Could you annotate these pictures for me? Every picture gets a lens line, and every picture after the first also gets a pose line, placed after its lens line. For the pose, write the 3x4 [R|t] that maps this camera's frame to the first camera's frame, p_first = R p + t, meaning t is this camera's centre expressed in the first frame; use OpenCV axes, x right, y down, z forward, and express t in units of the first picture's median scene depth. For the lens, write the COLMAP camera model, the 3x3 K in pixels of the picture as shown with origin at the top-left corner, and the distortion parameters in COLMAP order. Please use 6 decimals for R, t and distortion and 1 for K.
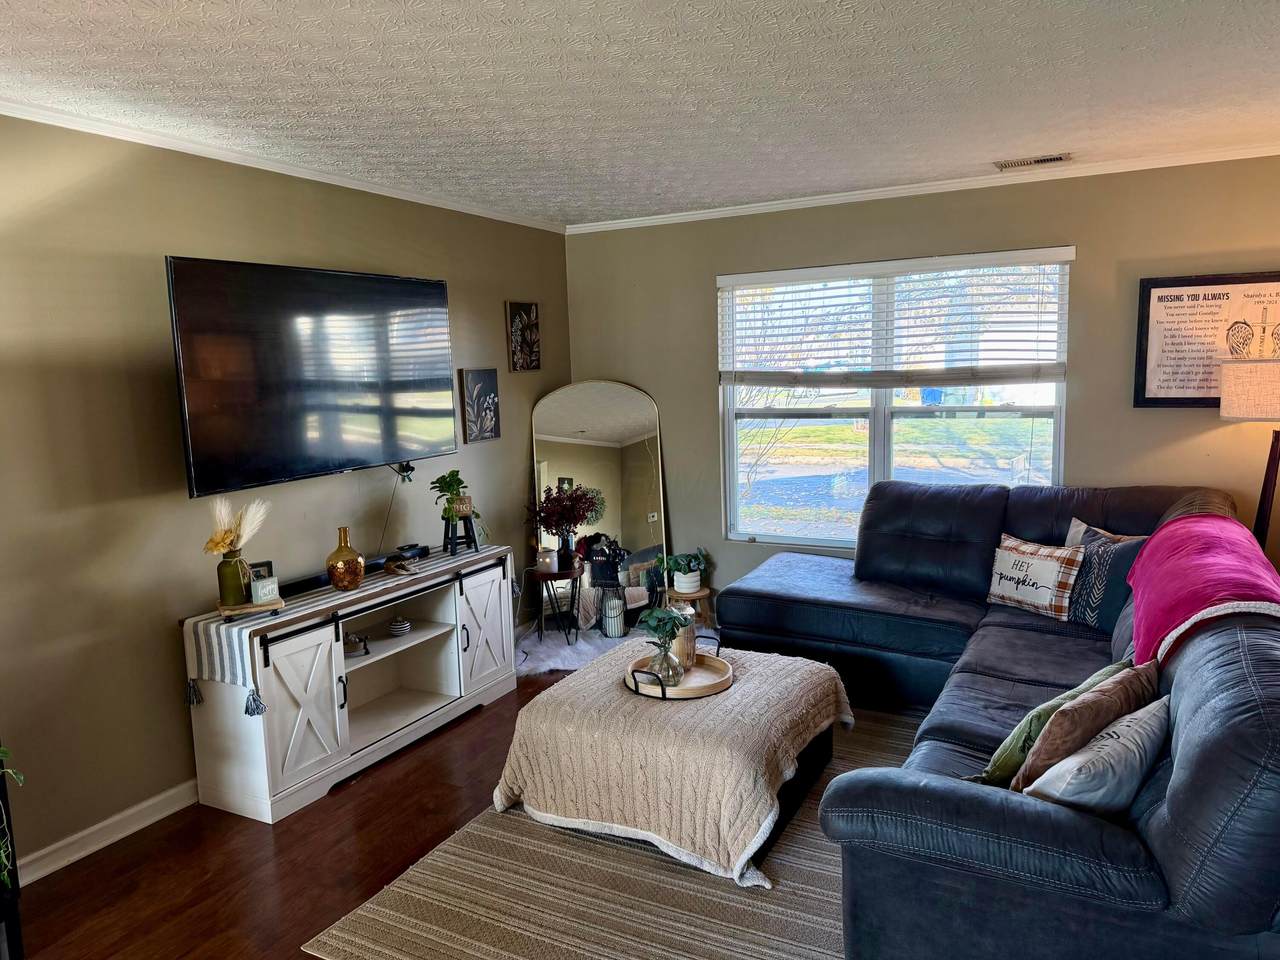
lens RADIAL K [[906.6, 0, 639.9], [0, 906.6, 482.2], [0, 0, 1]] dist [0.065088, -0.005112]
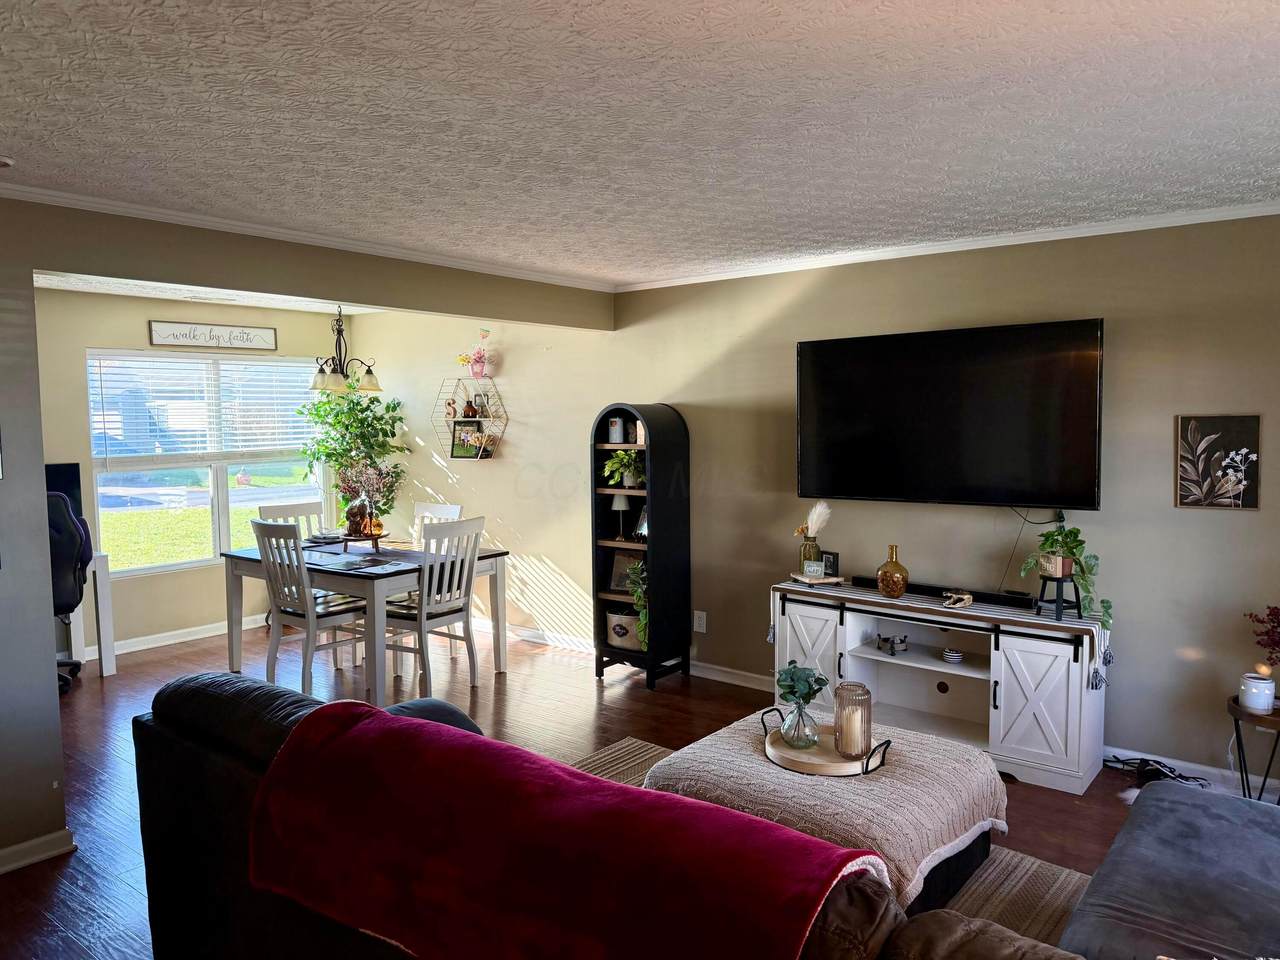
lens RADIAL K [[906.6, 0, 640.1], [0, 906.6, 479.9], [0, 0, 1]] dist [0.065088, -0.005112]
pose [[-0.190695, 0.106122, -0.975896, 0.698407], [-0.110544, 0.985494, 0.128766, -0.118561], [0.975405, 0.132435, -0.176197, 0.672349]]
